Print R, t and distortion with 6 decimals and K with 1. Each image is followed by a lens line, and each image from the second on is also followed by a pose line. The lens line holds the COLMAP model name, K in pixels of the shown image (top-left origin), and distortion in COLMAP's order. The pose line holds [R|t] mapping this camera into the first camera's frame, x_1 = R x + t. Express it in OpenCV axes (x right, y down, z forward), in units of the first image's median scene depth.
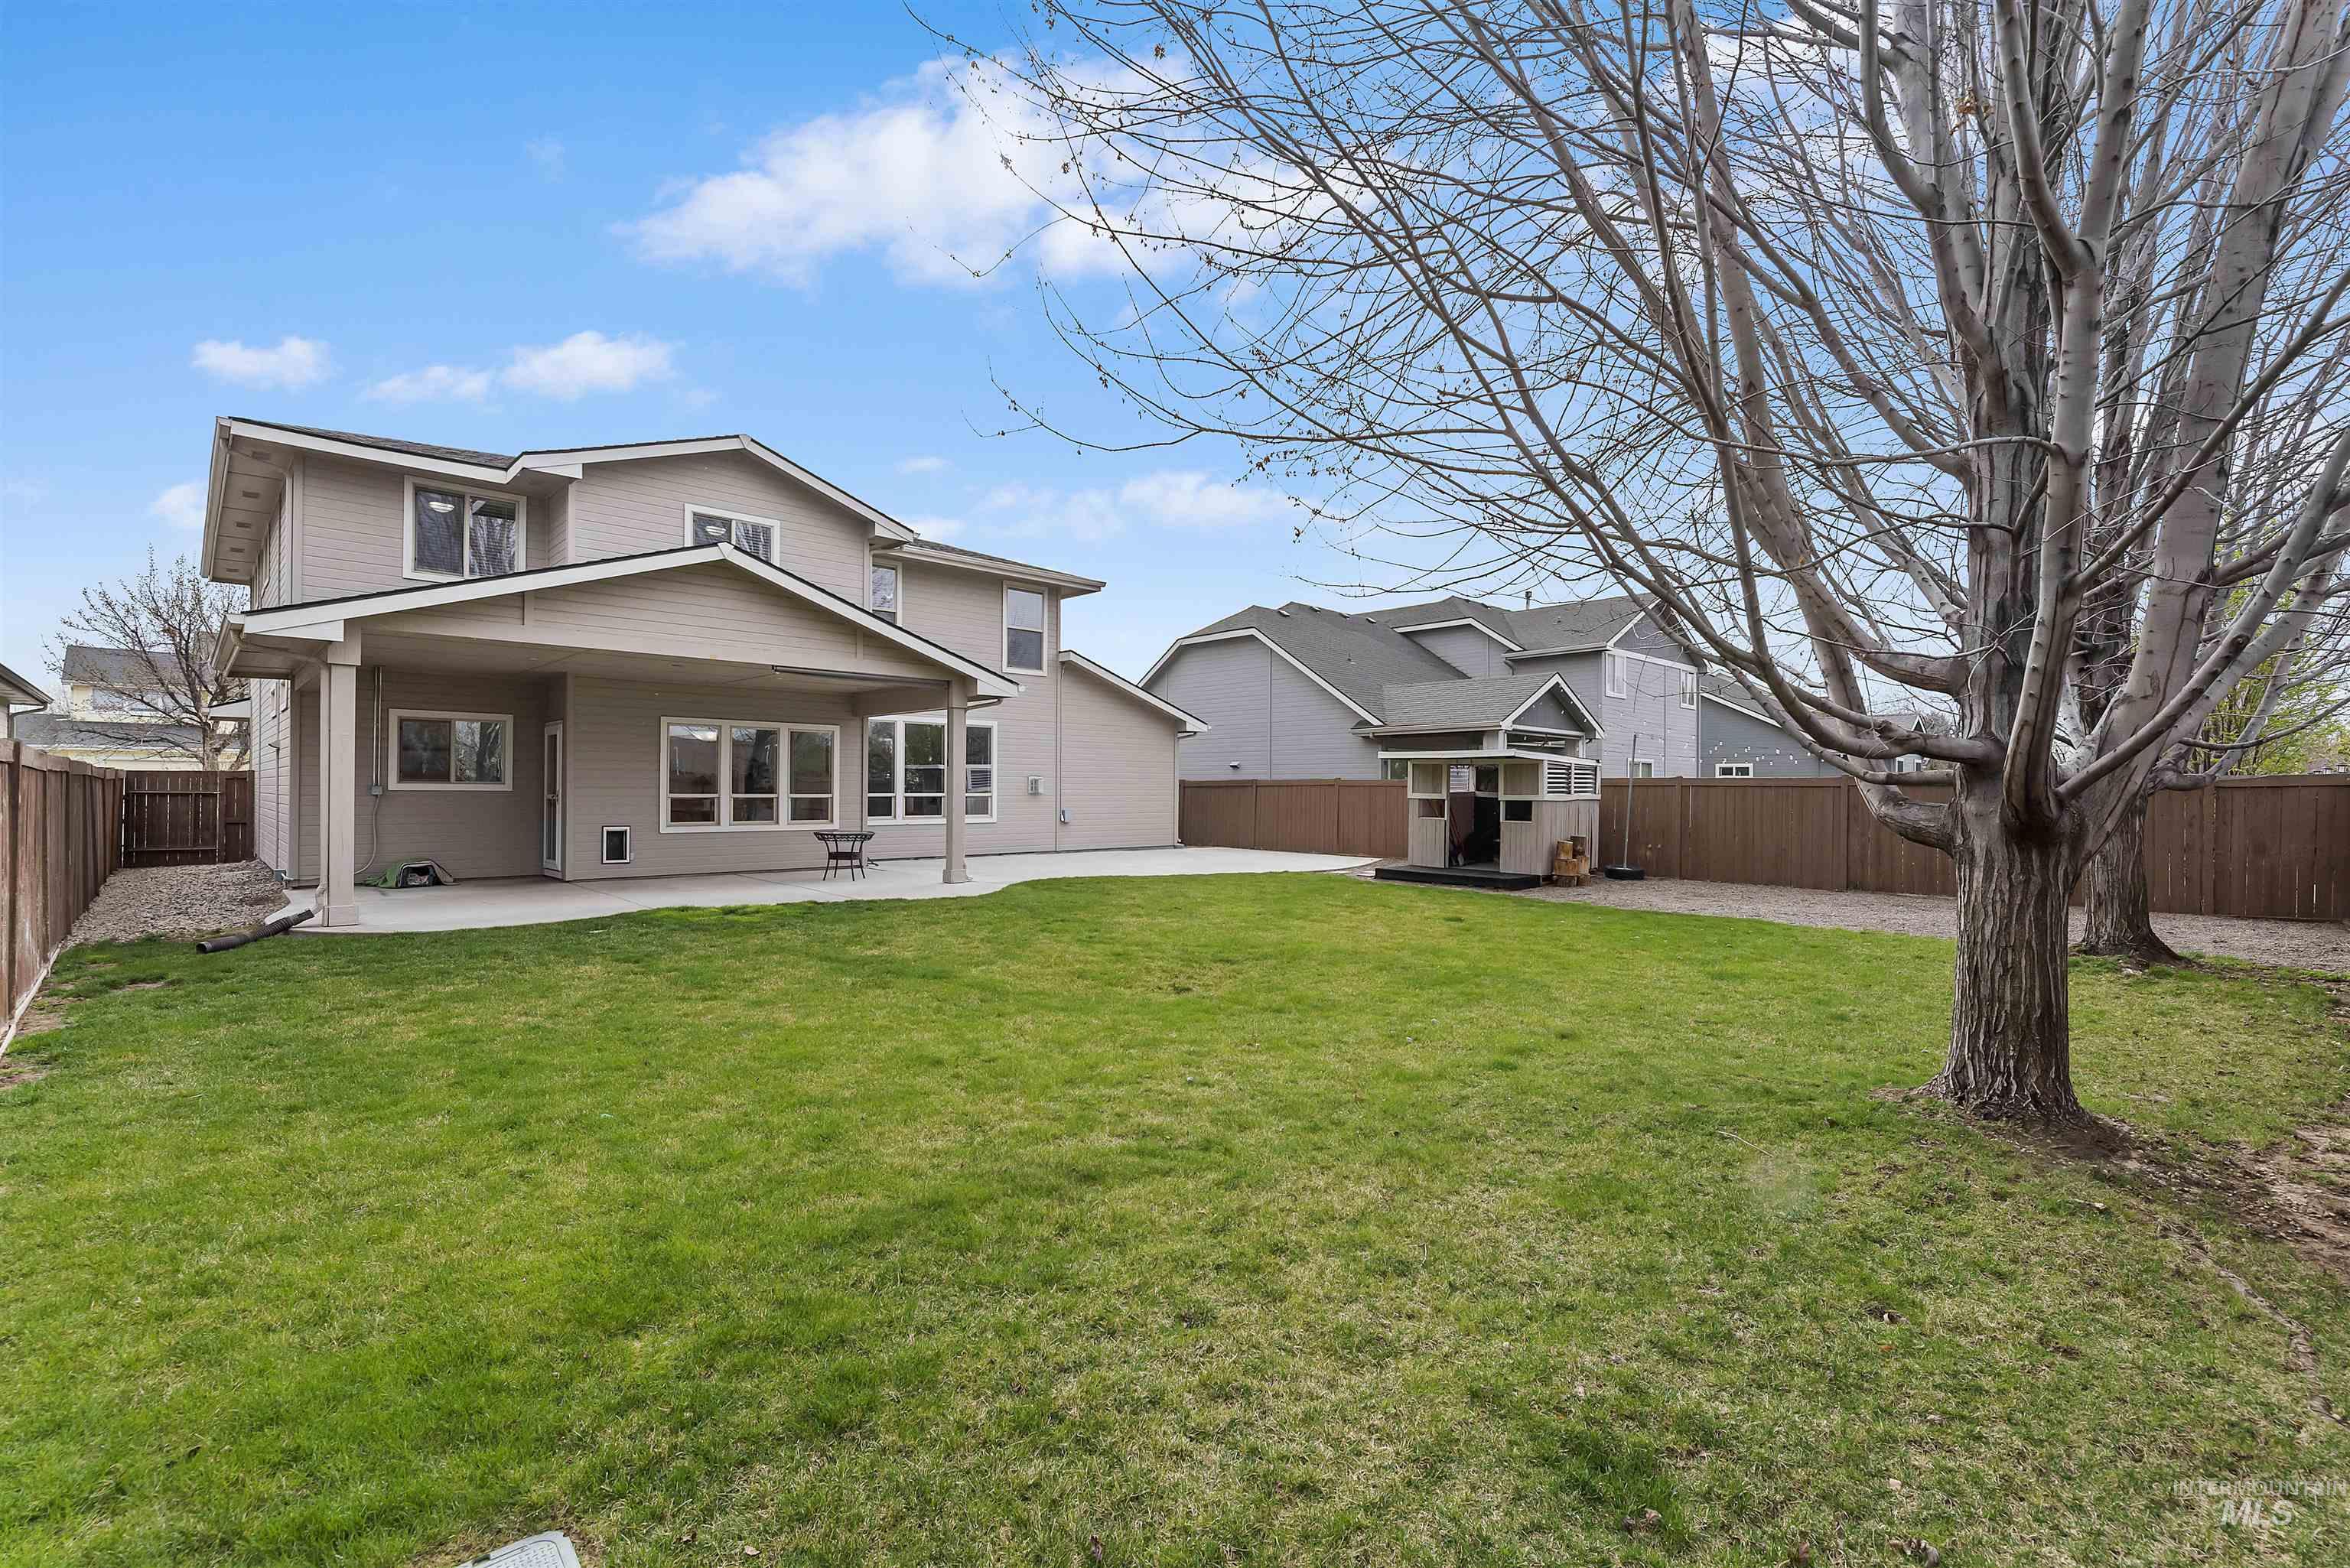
lens RADIAL K [[1029.1, 0, 1175.2], [0, 1029.1, 801.4], [0, 0, 1]] dist [0.001194, -0.001988]
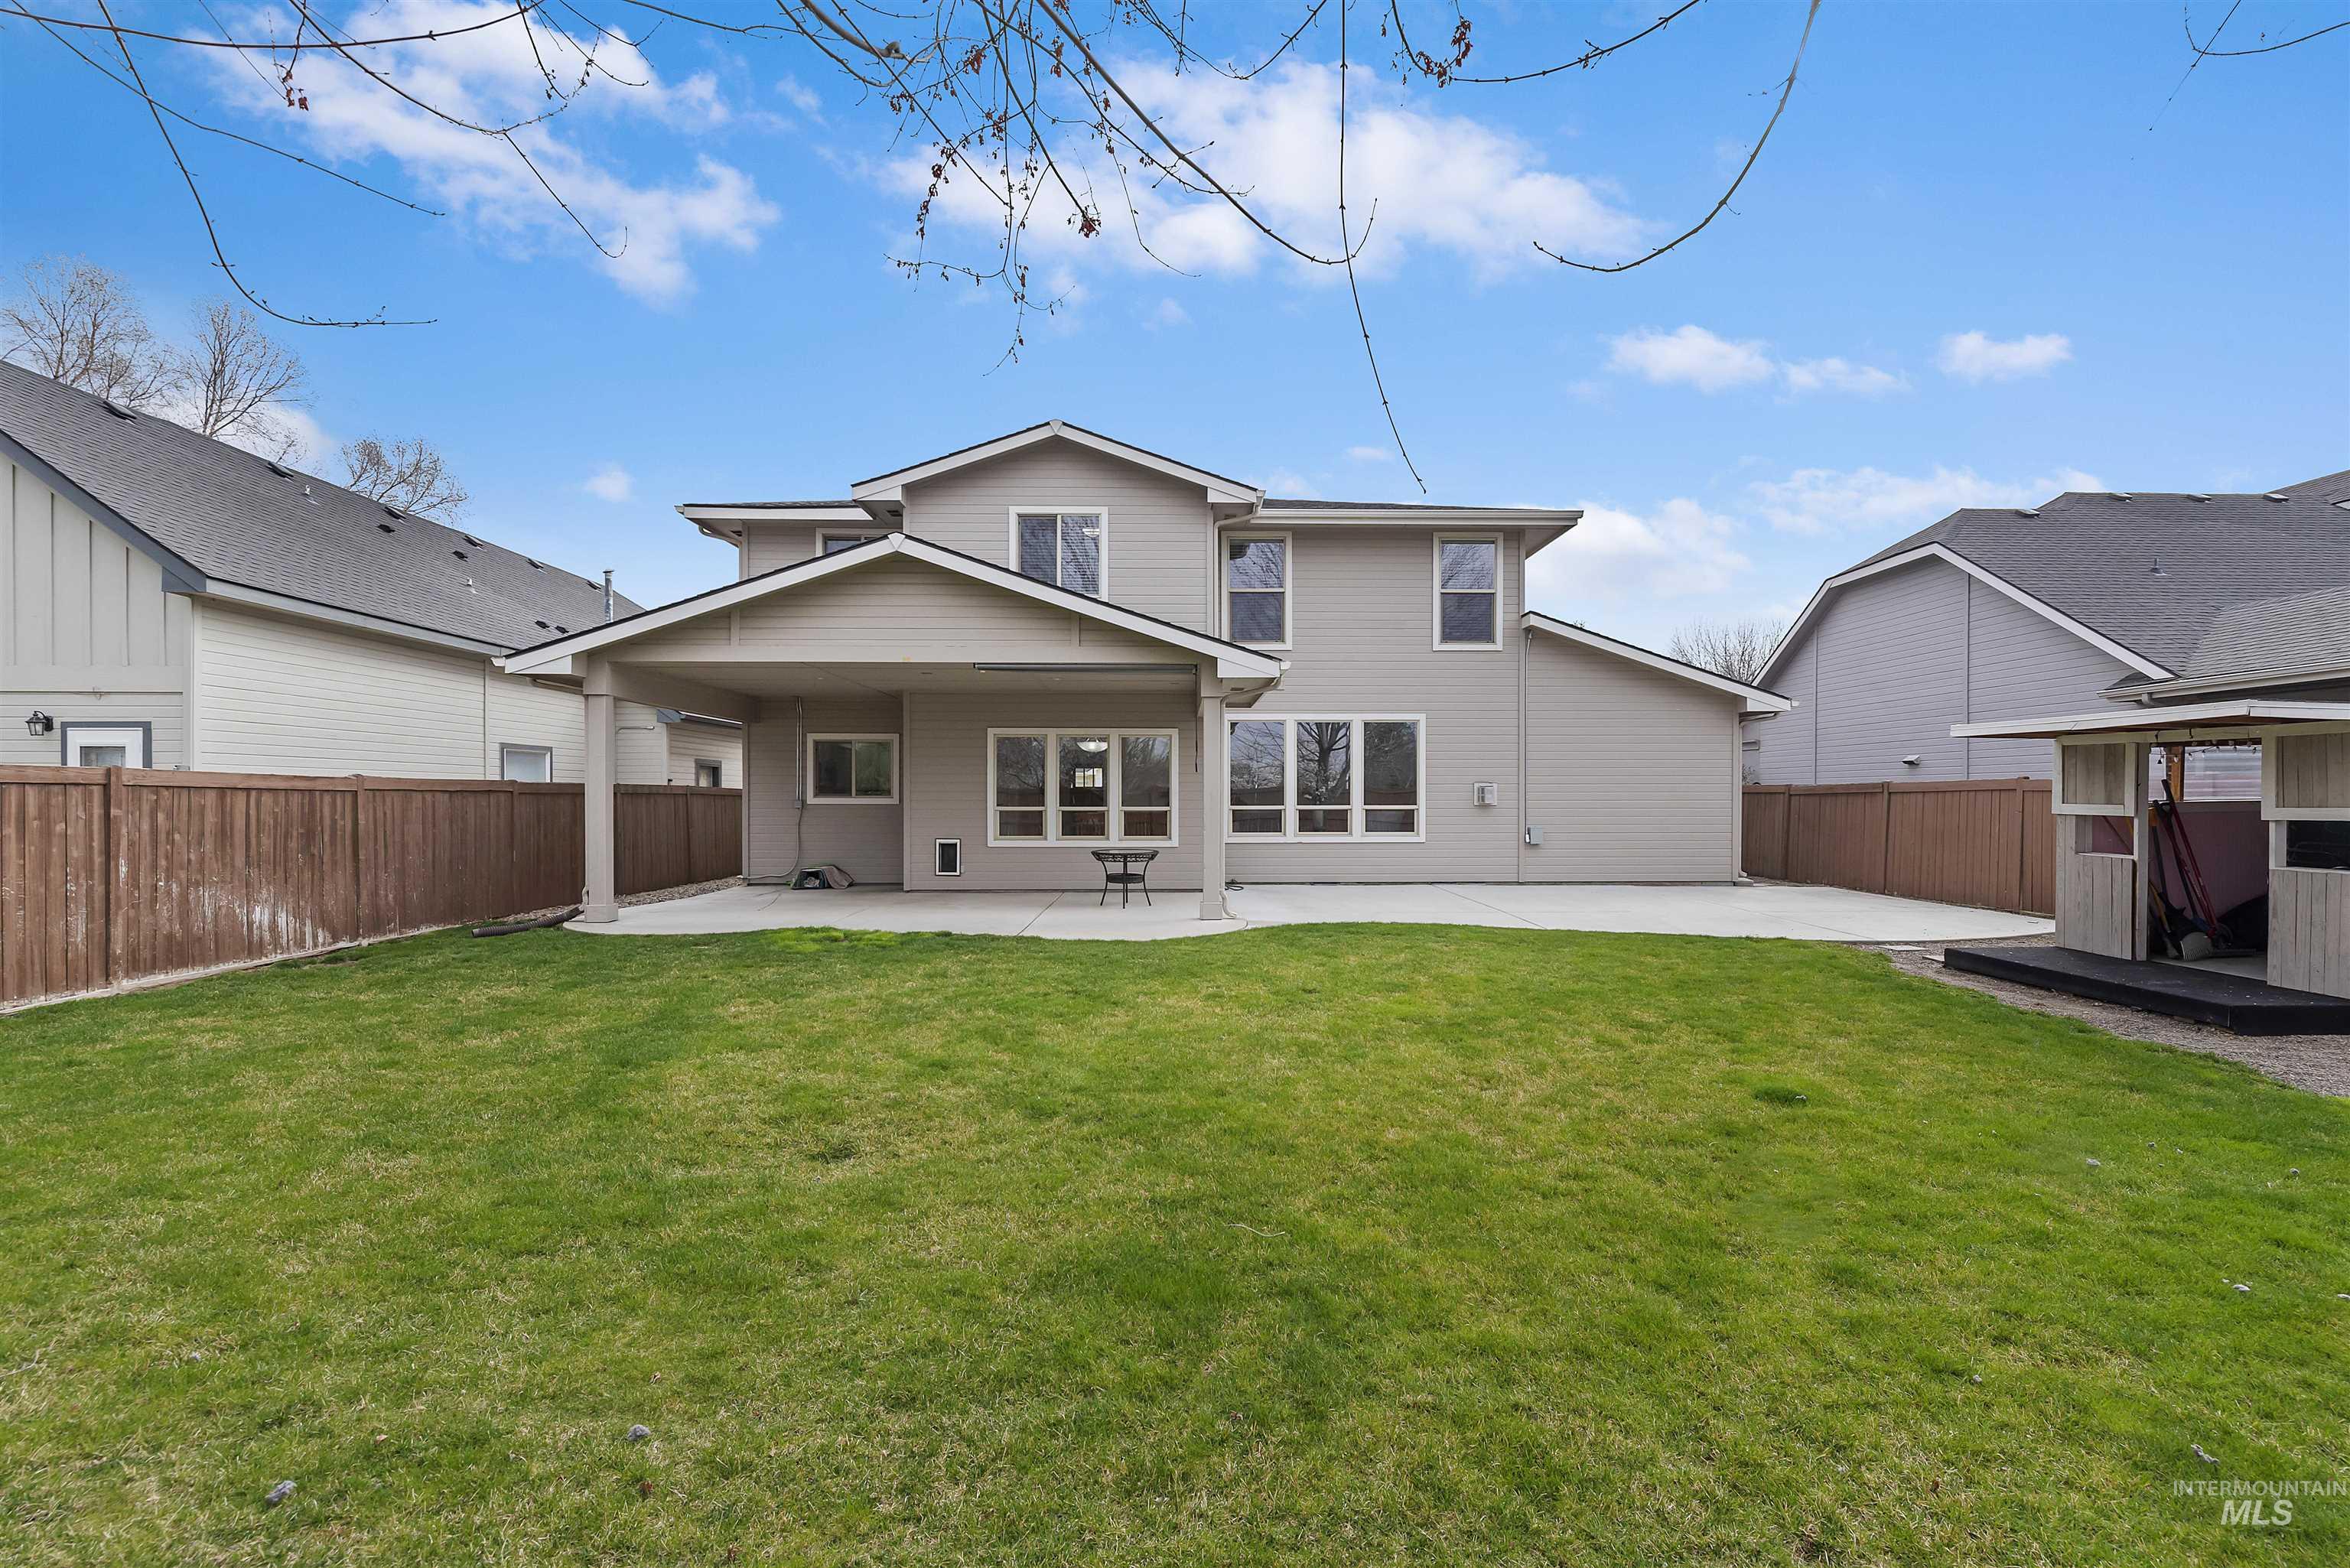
lens RADIAL K [[1029.1, 0, 1196.8], [0, 1029.1, 821.6], [0, 0, 1]] dist [0.001194, -0.001988]
pose [[0.738267, 0.010440, -0.674427, 0.259924], [-0.002650, 0.999917, 0.012578, -0.005238], [0.674503, -0.007499, 0.738234, 0.339839]]
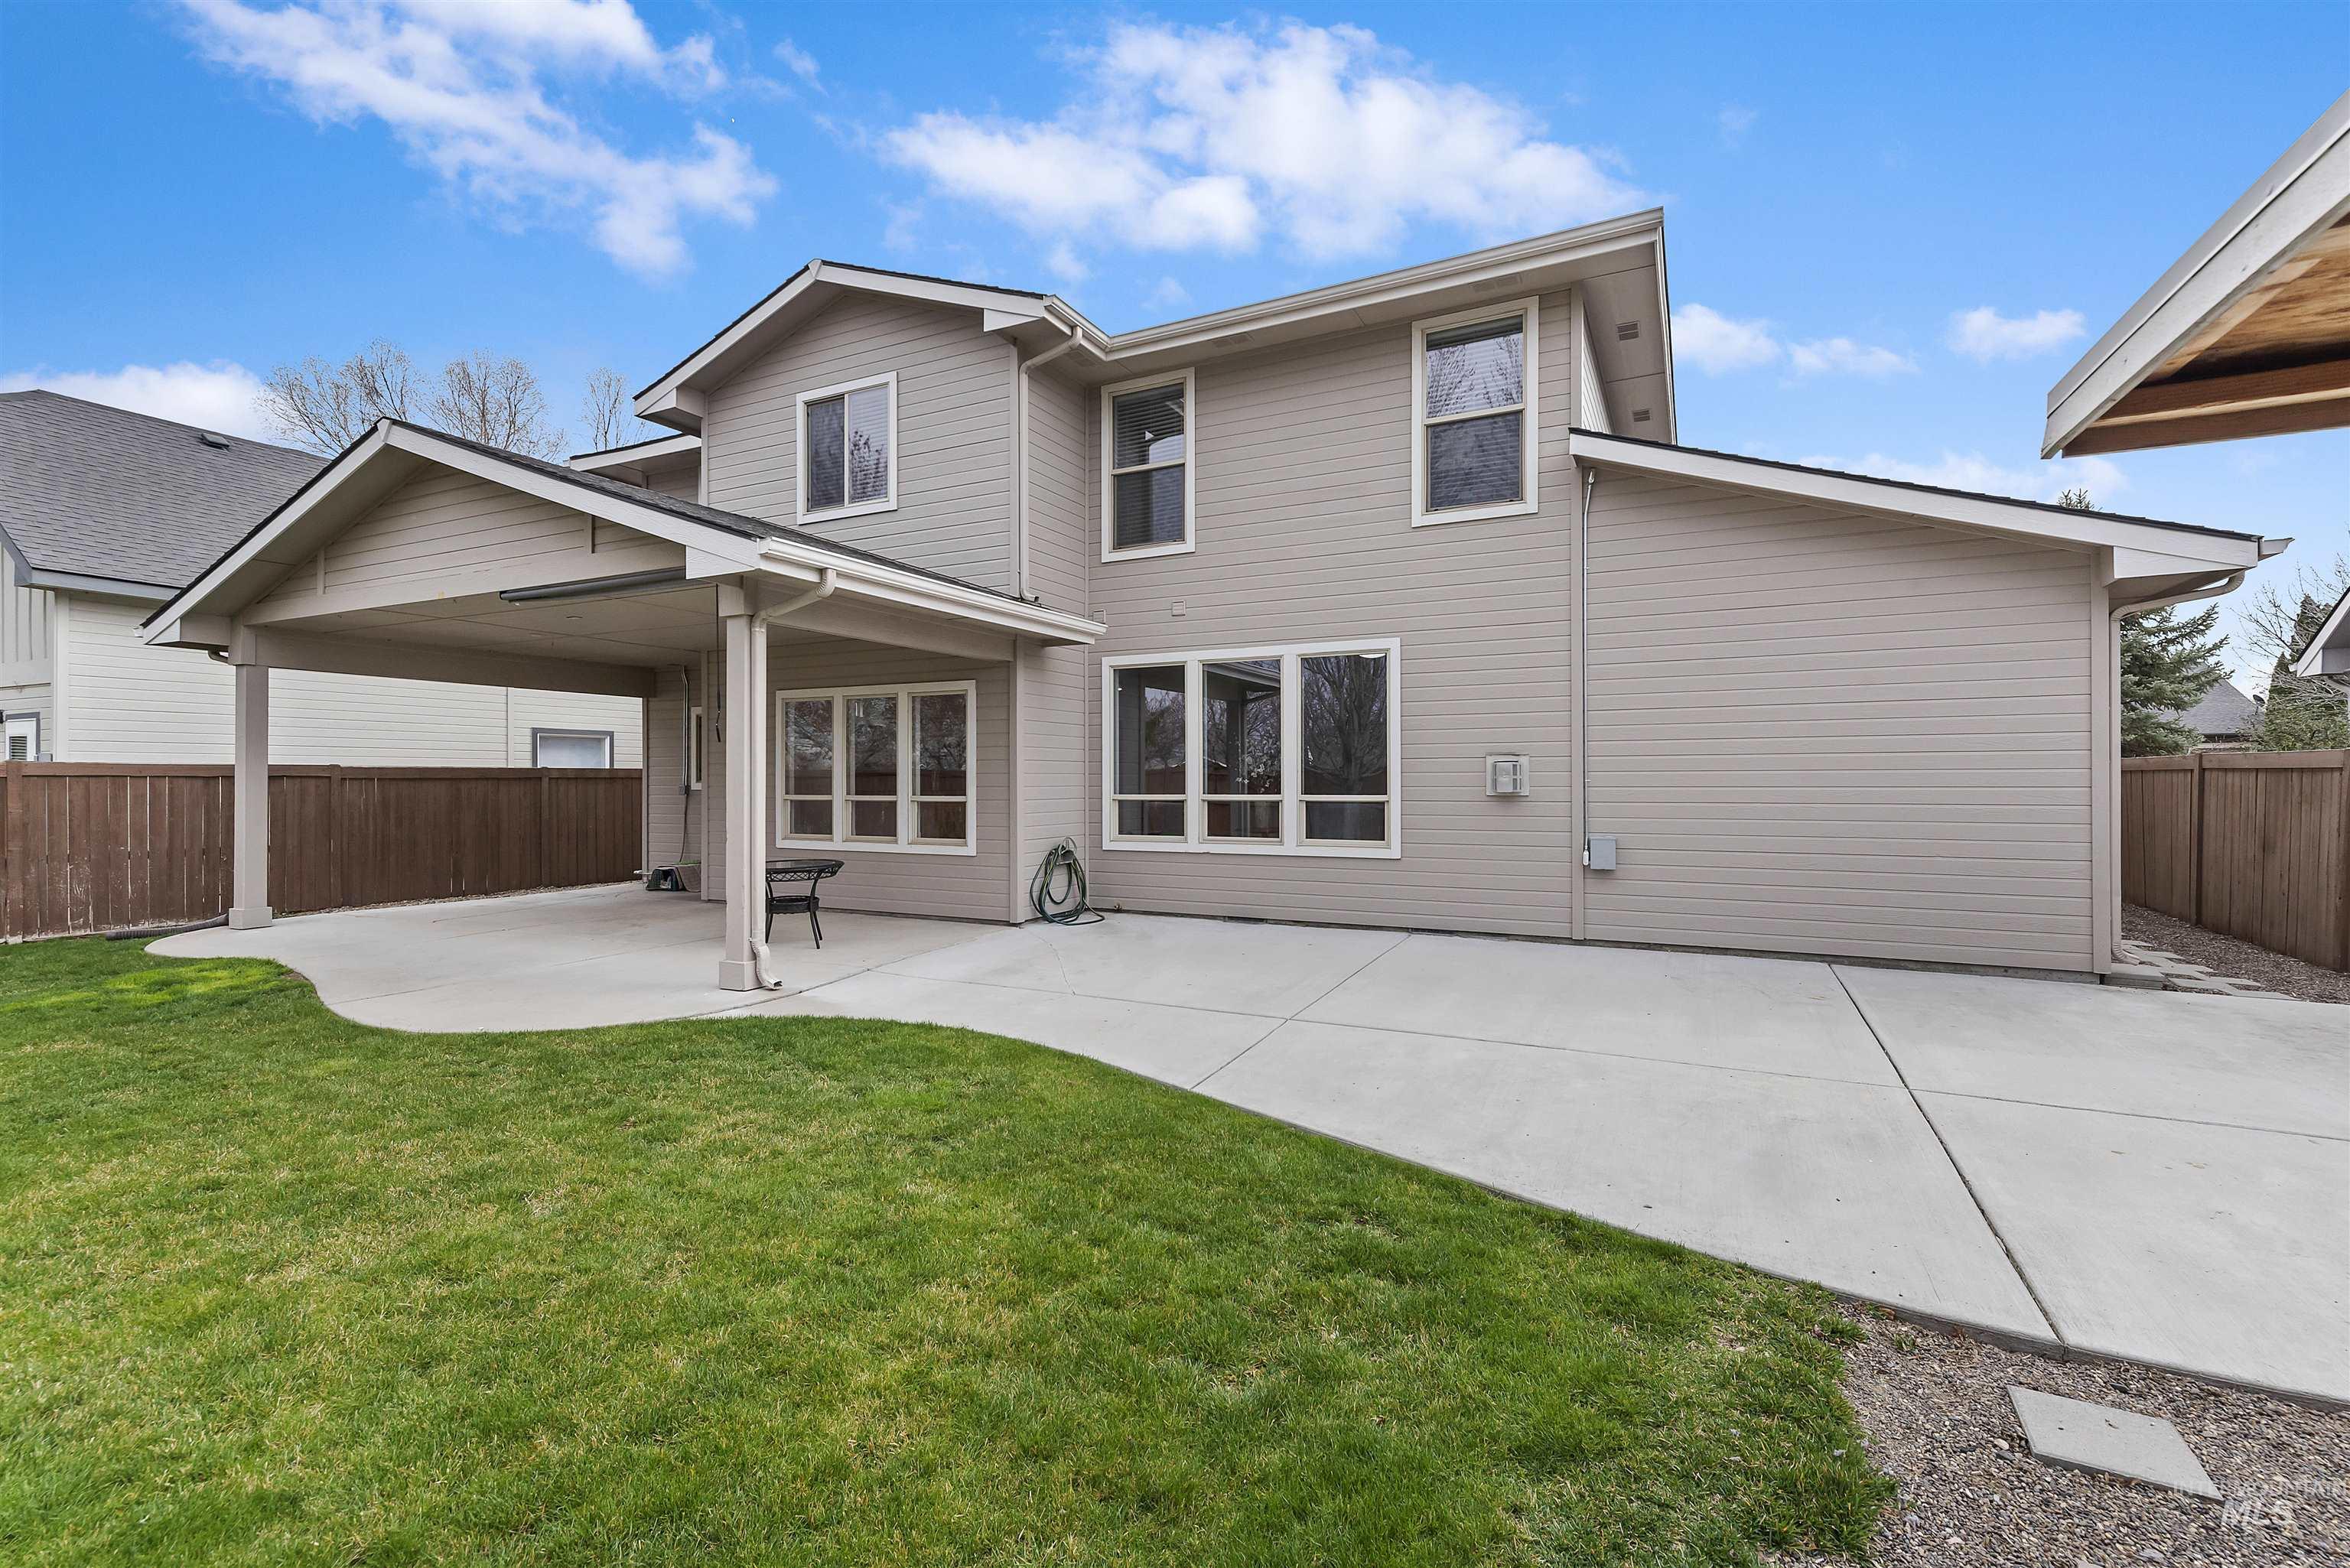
lens RADIAL K [[1029.1, 0, 1181.4], [0, 1029.1, 790.3], [0, 0, 1]] dist [0.001194, -0.001988]
pose [[0.340396, -0.001097, -0.940281, 0.251818], [-0.008393, 0.999956, -0.004205, -0.008195], [0.940245, 0.009323, 0.340372, 0.851628]]
